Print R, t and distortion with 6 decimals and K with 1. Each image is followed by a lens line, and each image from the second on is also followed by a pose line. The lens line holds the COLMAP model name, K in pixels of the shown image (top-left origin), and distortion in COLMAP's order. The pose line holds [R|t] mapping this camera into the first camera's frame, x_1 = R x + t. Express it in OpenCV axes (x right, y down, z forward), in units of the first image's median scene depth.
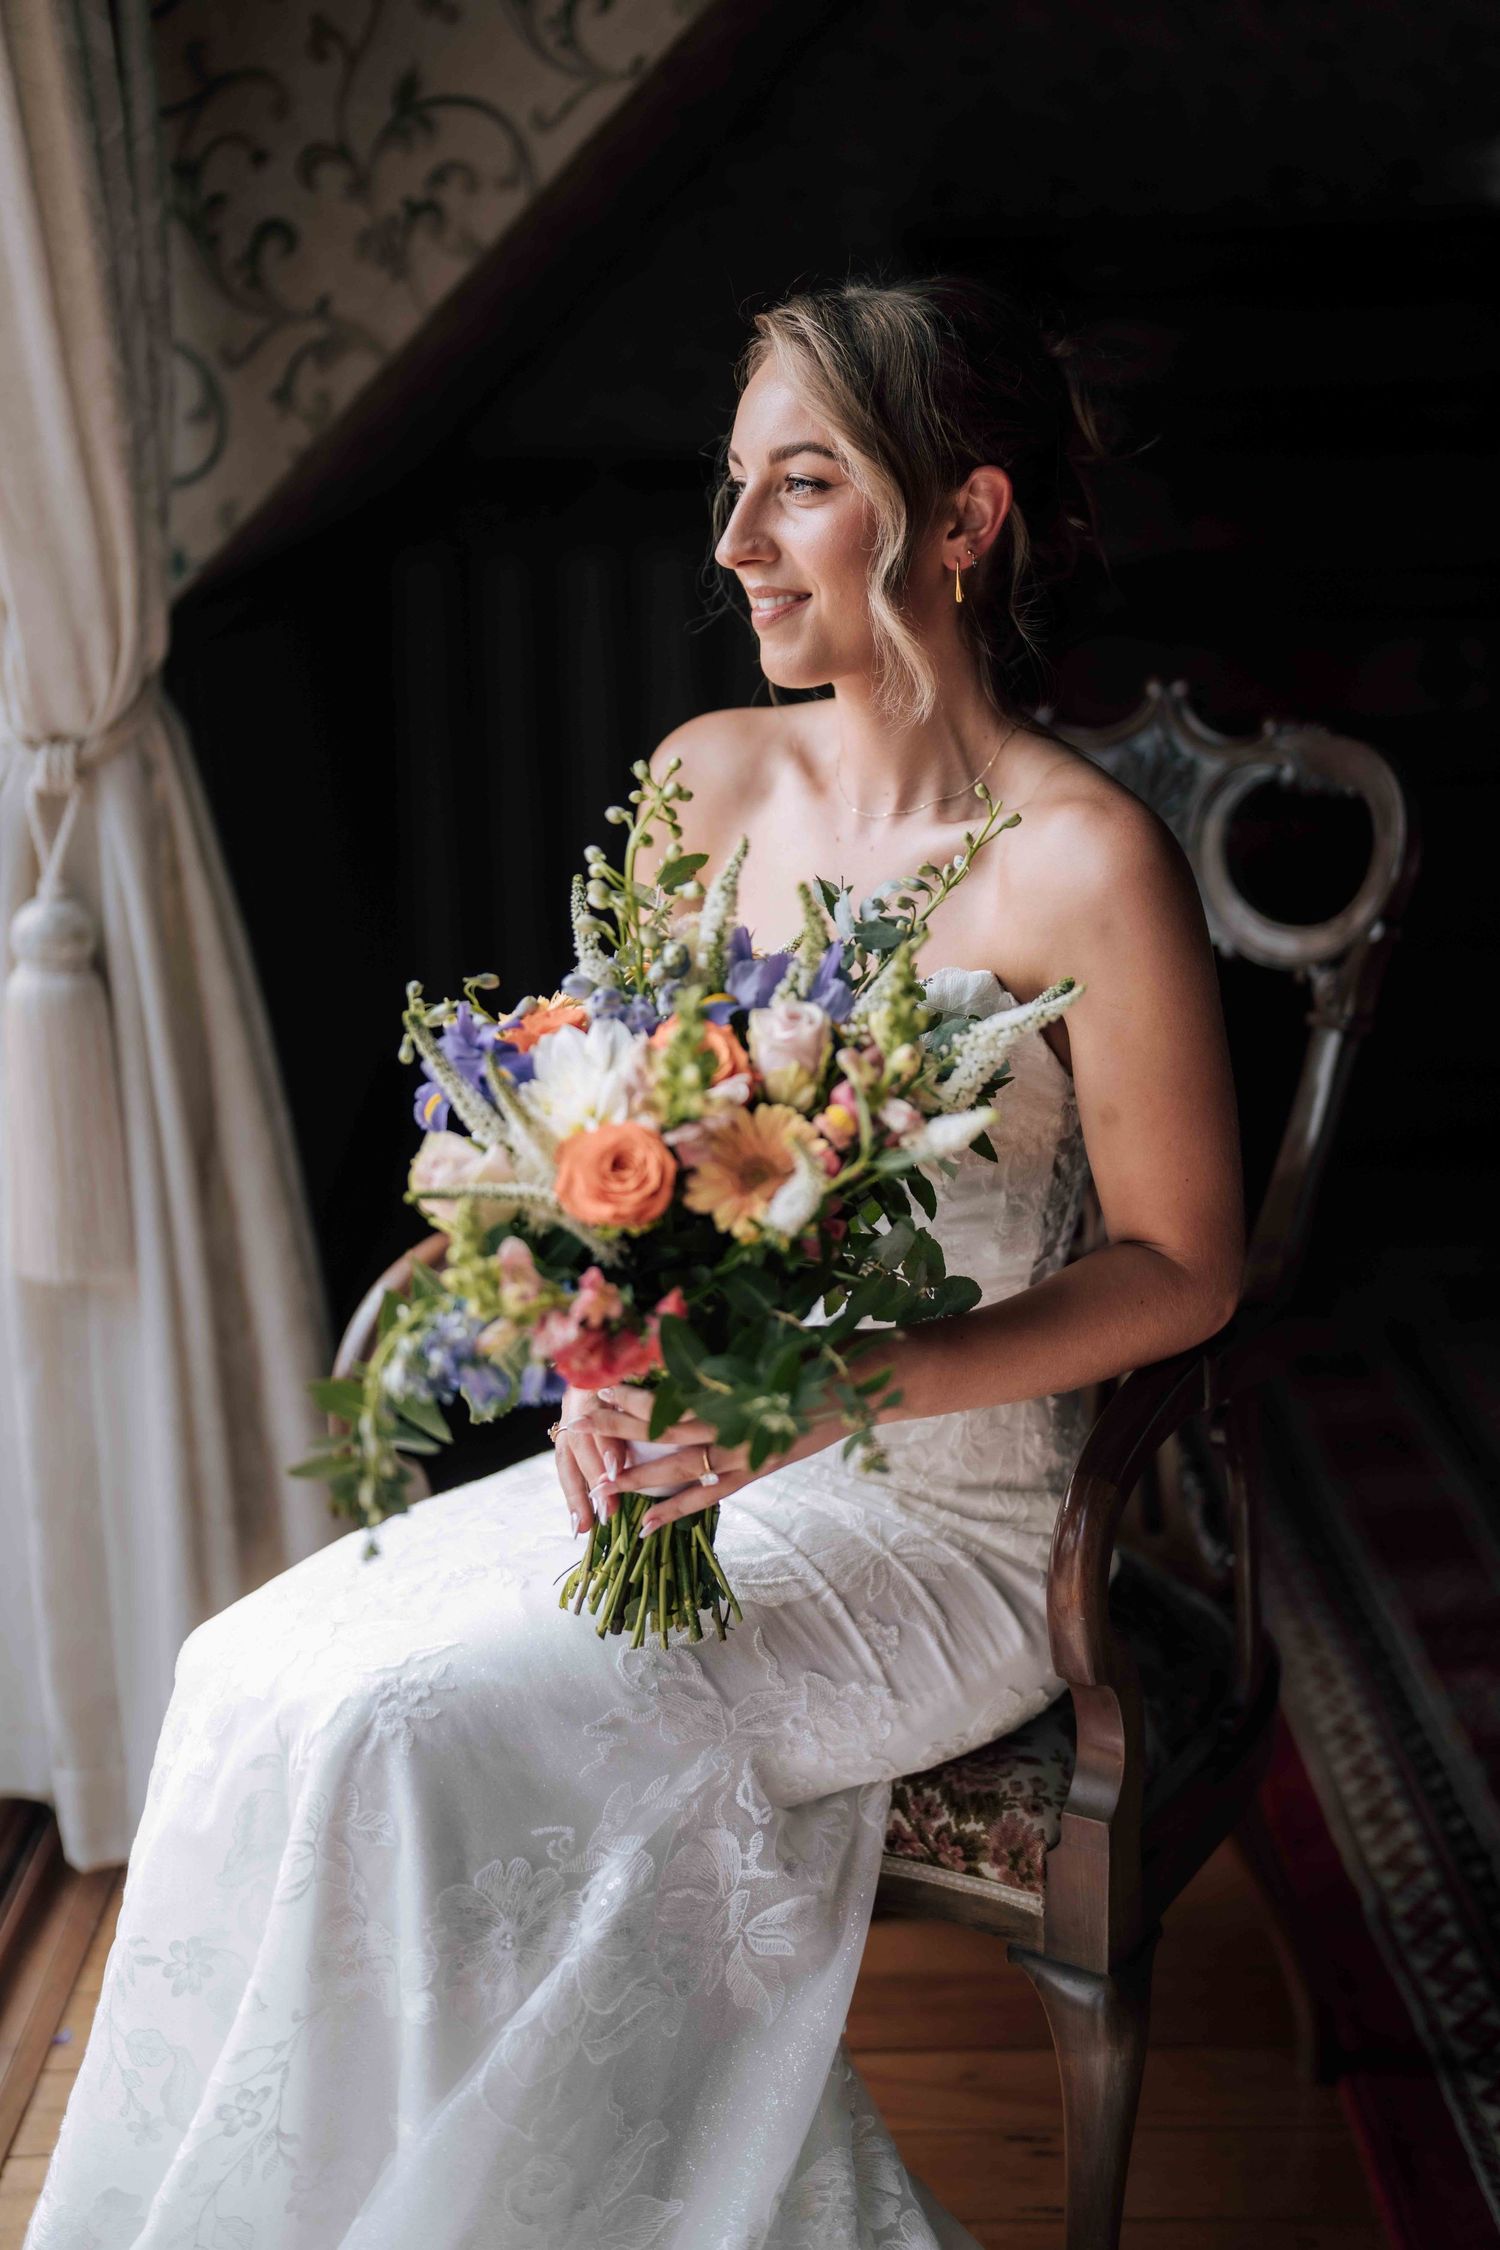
lens RADIAL K [[3153.2, 0, 752.3], [0, 3153.2, 1143.8], [0, 0, 1]] dist [-0.172710, 1.203301]
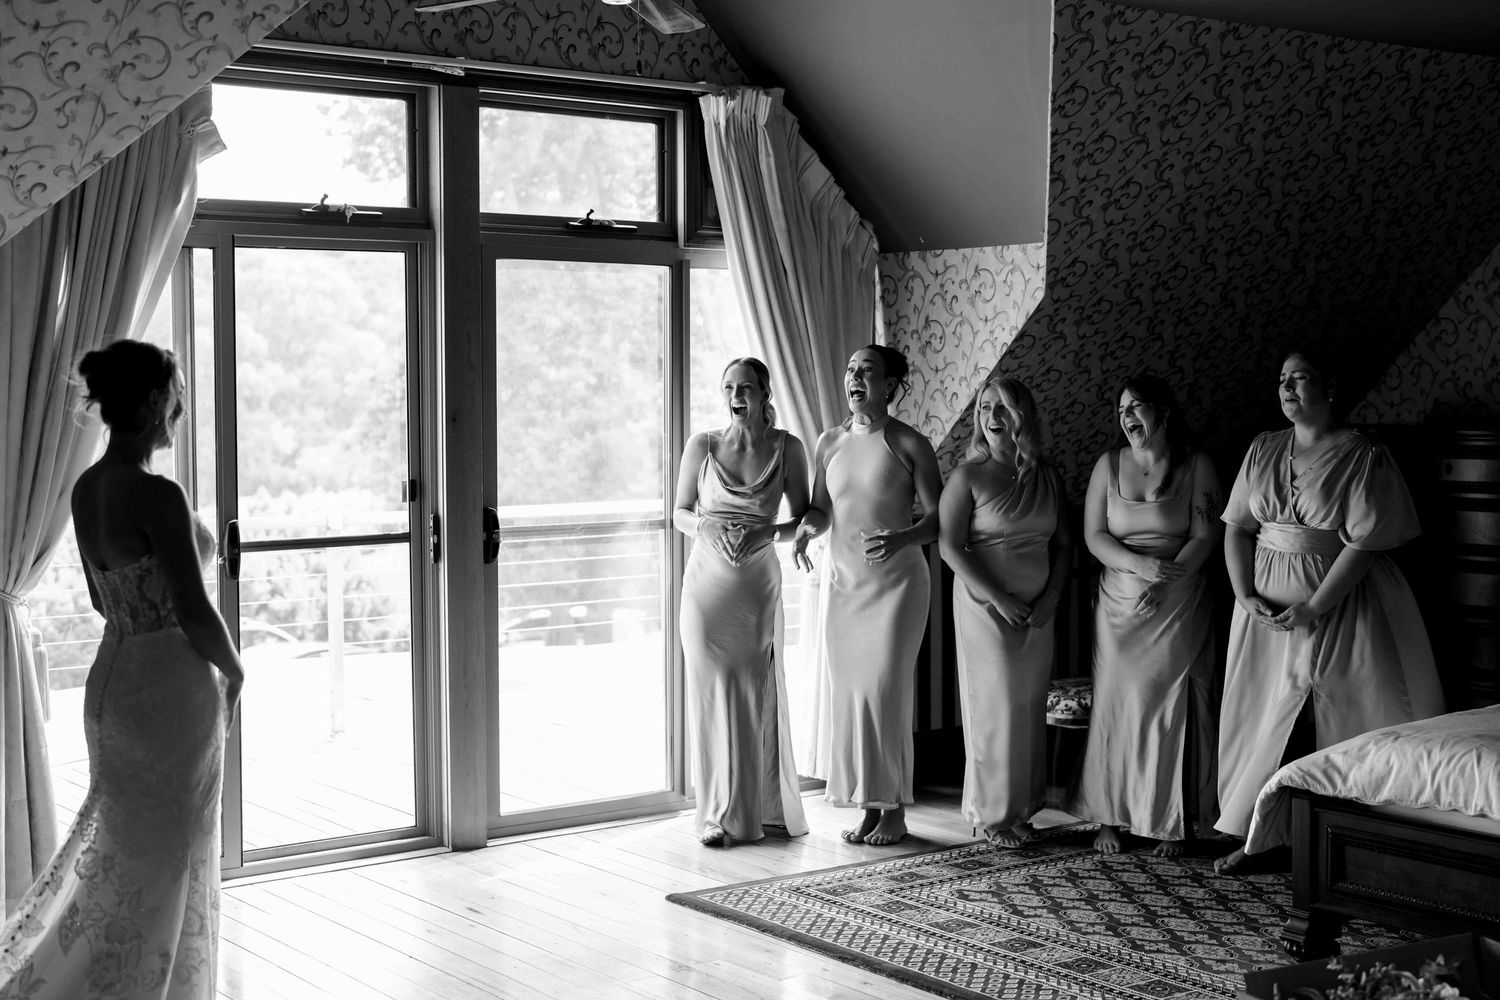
lens RADIAL K [[2102.1, 0, 744.4], [0, 2102.1, 492.7], [0, 0, 1]] dist [-0.172710, 1.203301]
pose [[0.606107, 0.062613, -0.792915, 2.944779], [-0.206695, 0.975047, -0.081003, 0.113926], [0.768057, 0.212988, 0.603924, -1.417175]]
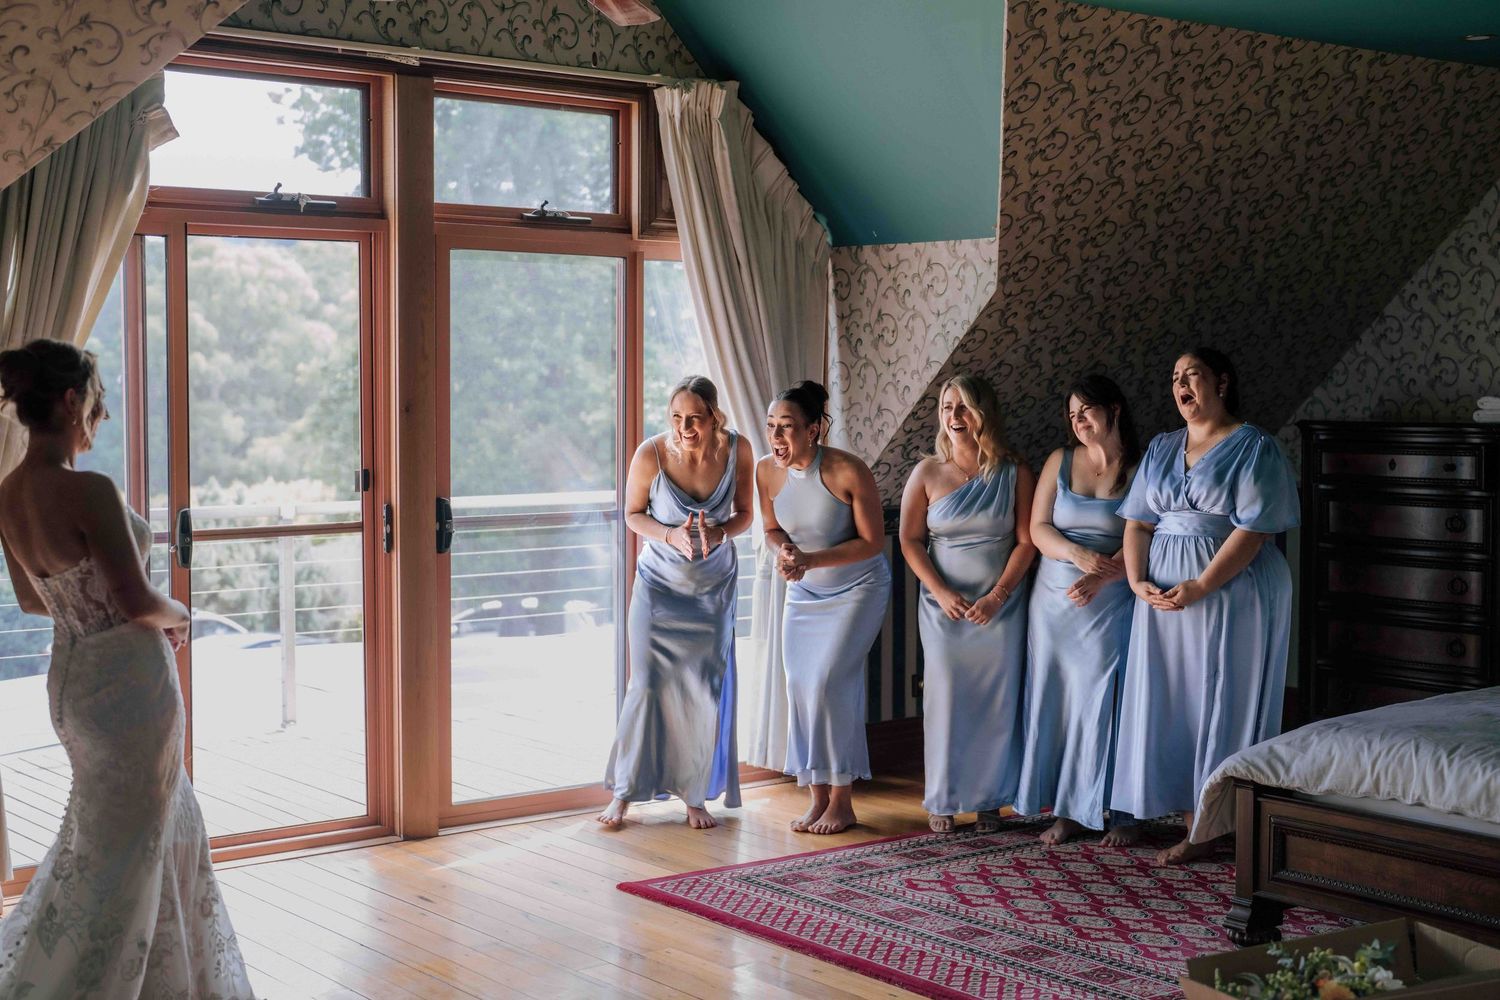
lens RADIAL K [[2101.5, 0, 749.6], [0, 2101.5, 499.5], [0, 0, 1]] dist [-0.168103, 1.193141]
pose [[0.625545, 0.071249, -0.776928, 2.958524], [-0.209903, 0.974474, -0.079638, 0.117169], [0.751422, 0.212896, 0.624532, -1.427759]]
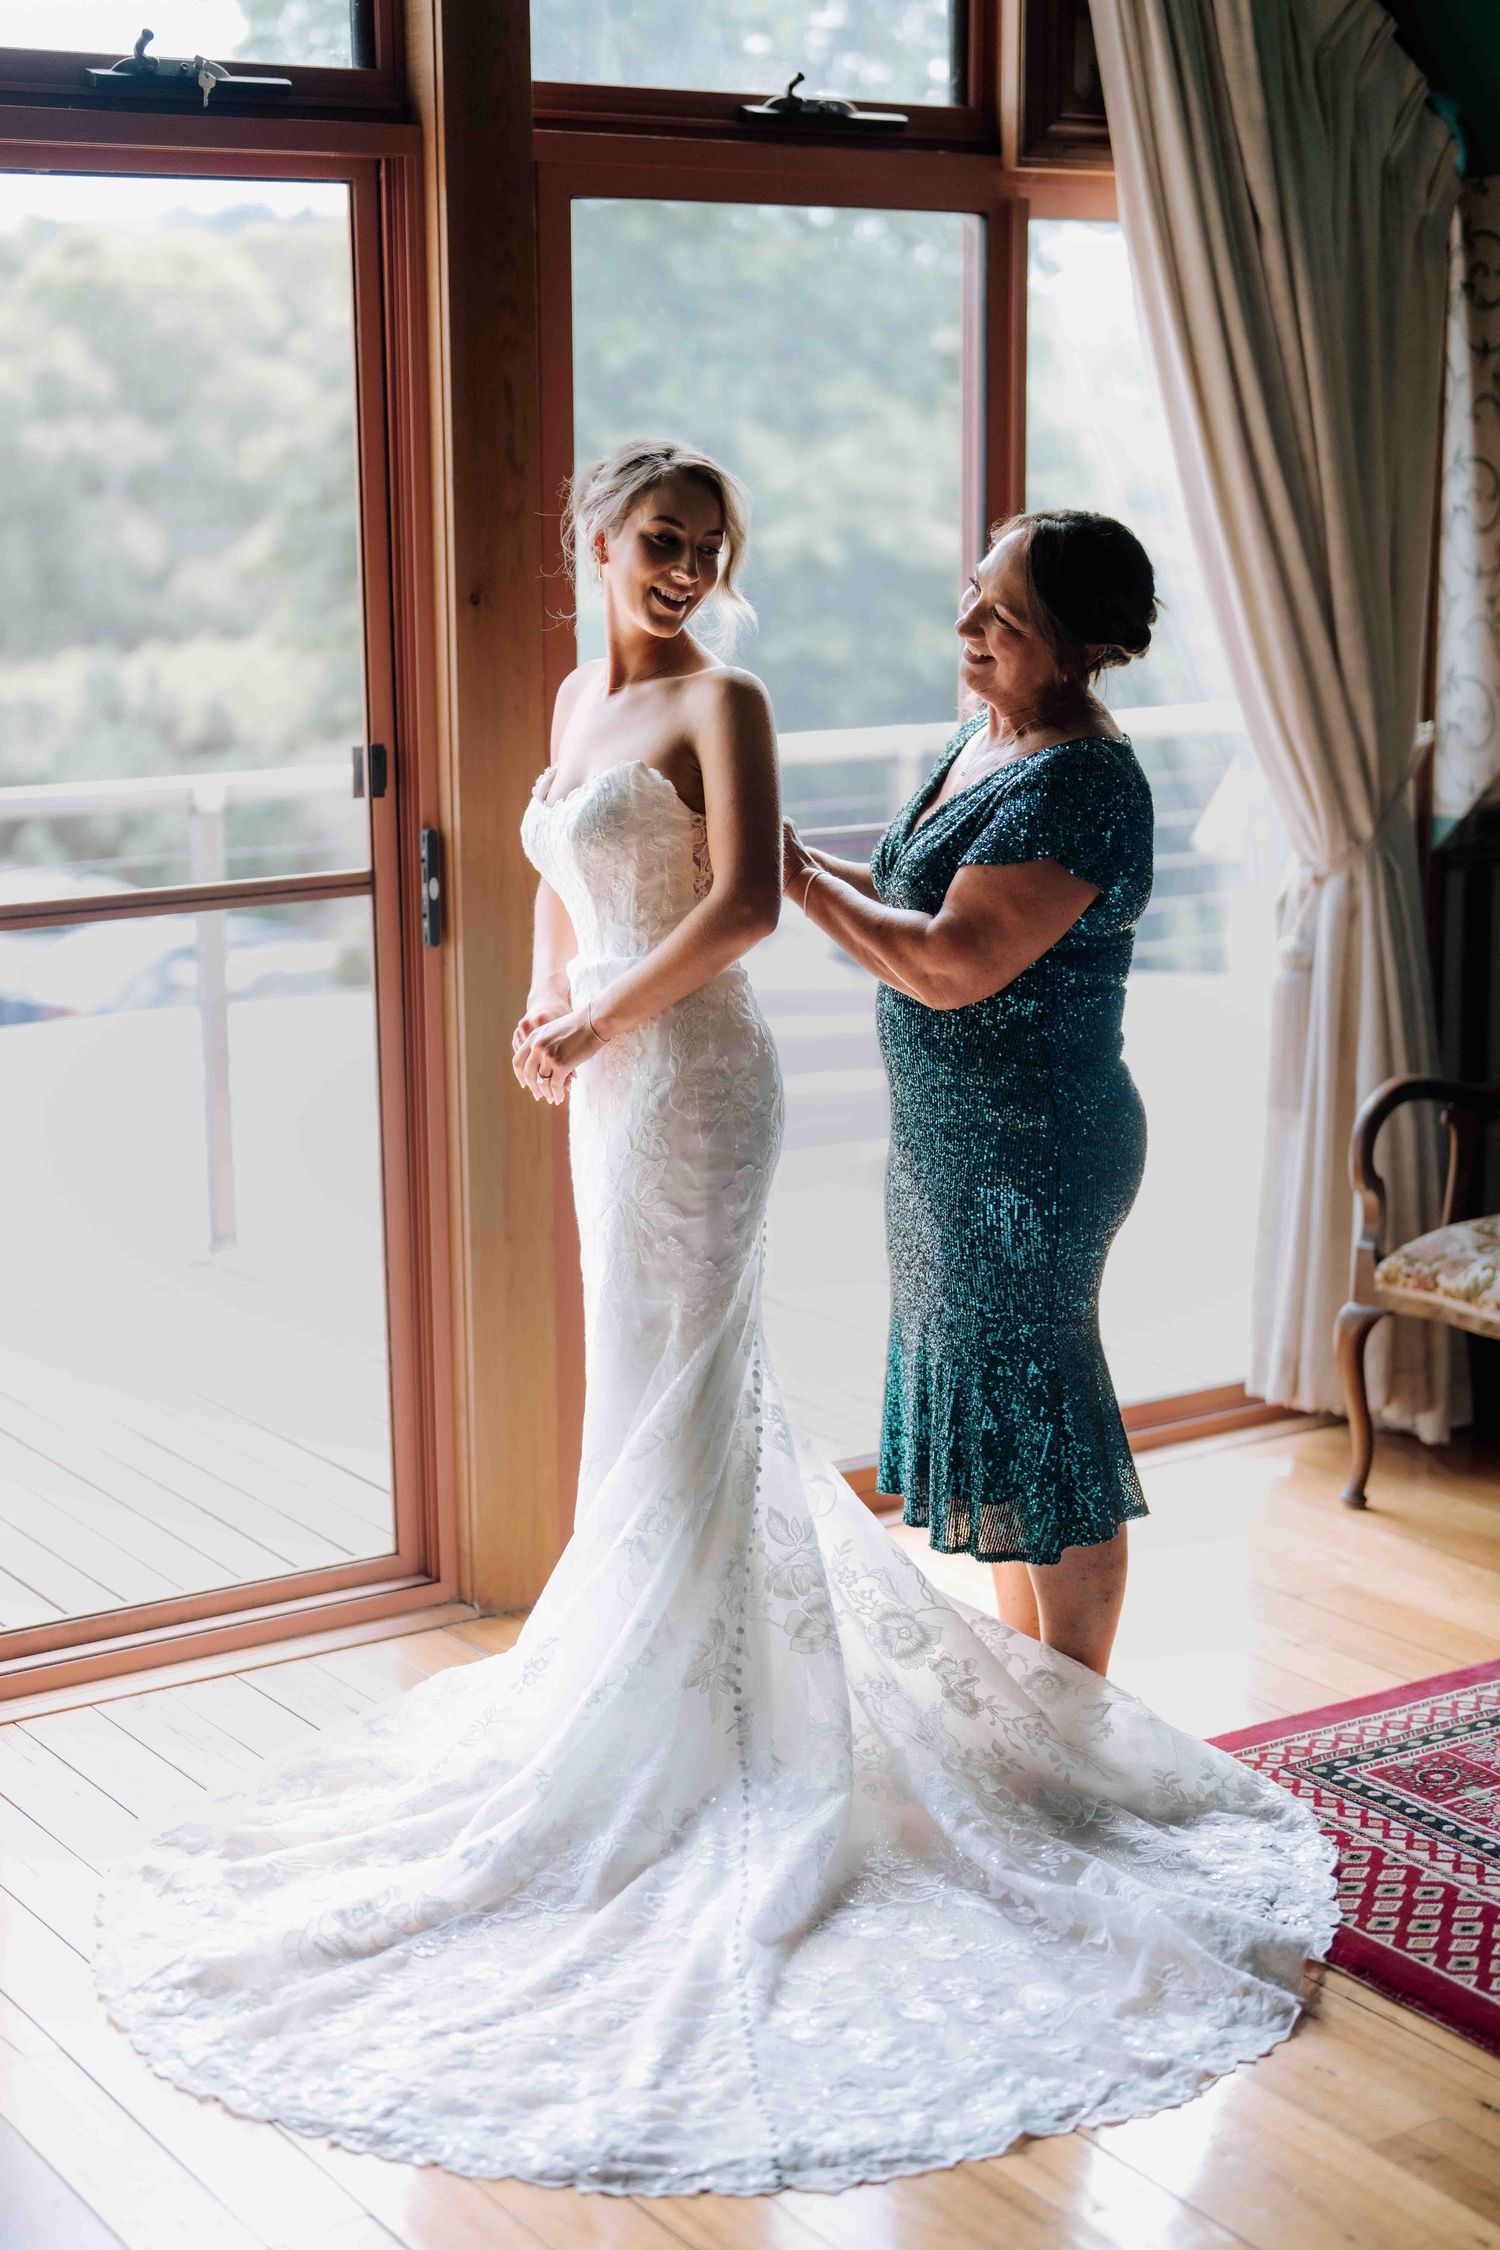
lens RADIAL K [[3500.2, 0, 684.5], [0, 3500.2, 1119.9], [0, 0, 1]] dist [-0.173323, 1.092513]
pose [[0.551608, 0.175623, -0.815405, 1.910169], [-0.207600, 0.975726, 0.069715, -0.043058], [0.807856, 0.130823, 0.574677, -0.888721]]
